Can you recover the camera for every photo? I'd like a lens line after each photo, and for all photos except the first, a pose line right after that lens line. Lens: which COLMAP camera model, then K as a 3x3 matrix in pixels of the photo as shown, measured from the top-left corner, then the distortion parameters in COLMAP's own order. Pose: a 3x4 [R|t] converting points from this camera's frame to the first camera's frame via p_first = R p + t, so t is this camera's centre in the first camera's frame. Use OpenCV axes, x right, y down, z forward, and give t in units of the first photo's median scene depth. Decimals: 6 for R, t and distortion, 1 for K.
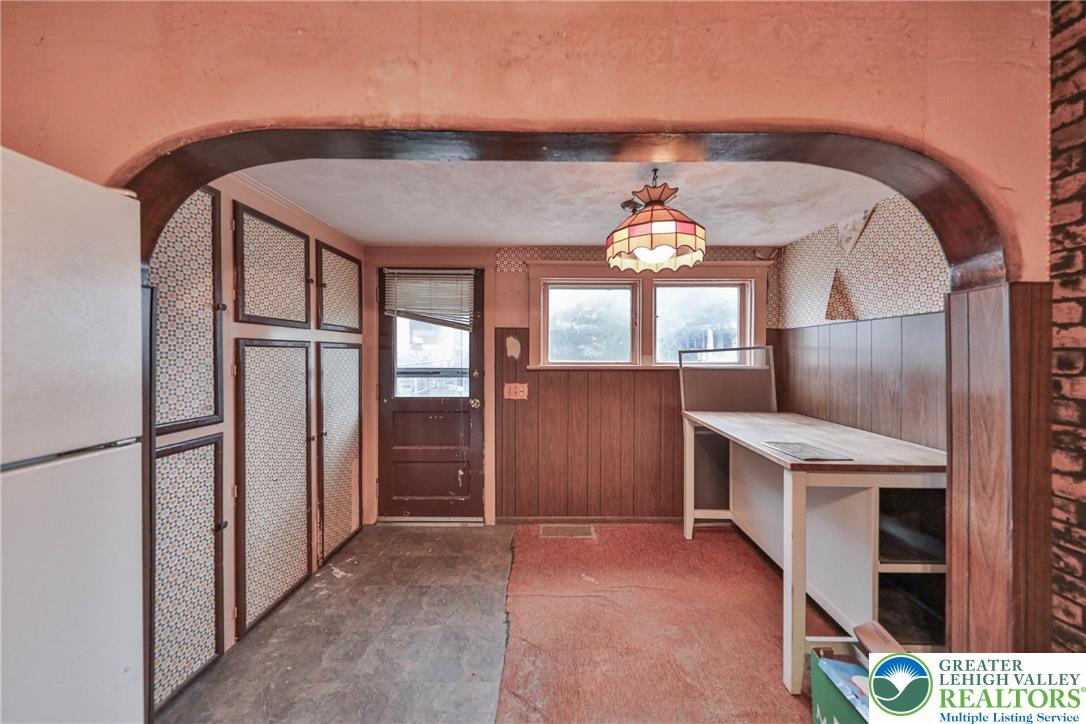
lens RADIAL K [[363.9, 0, 544.7], [0, 363.9, 357.1], [0, 0, 1]] dist [0.000654, -0.000095]
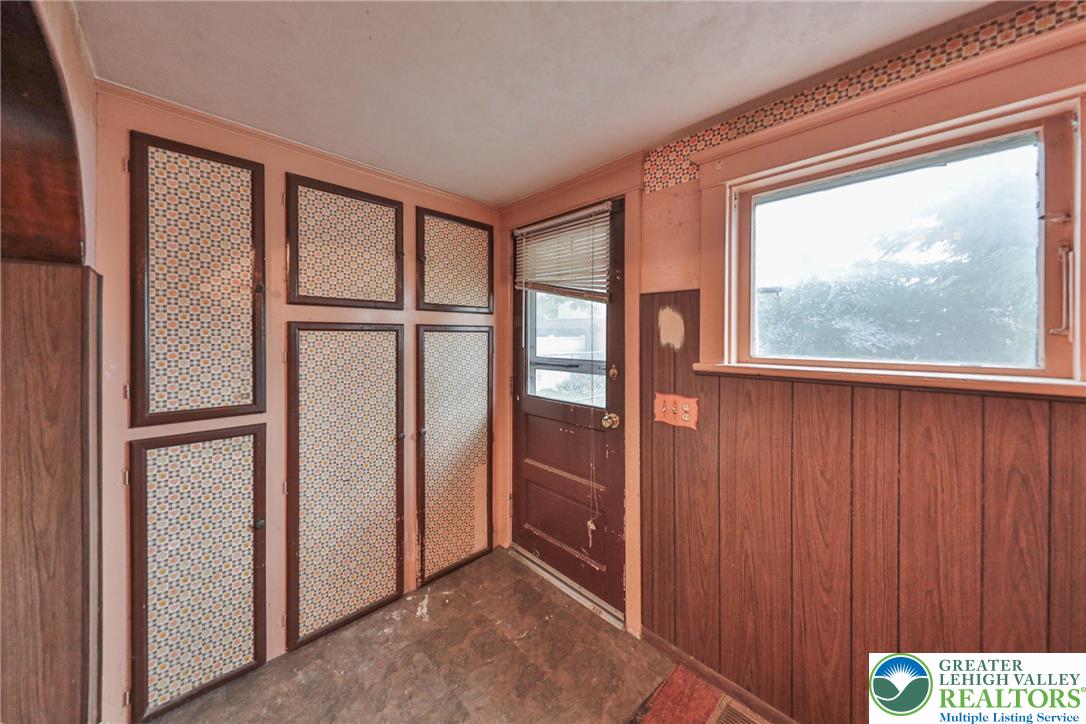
lens RADIAL K [[364.2, 0, 541.9], [0, 364.2, 337.4], [0, 0, 1]] dist [0.001226, -0.000052]
pose [[0.708903, 0.002822, -0.705300, 0.159956], [-0.009125, 0.999945, -0.005170, -0.008137], [0.705247, 0.010101, 0.708890, 0.492941]]
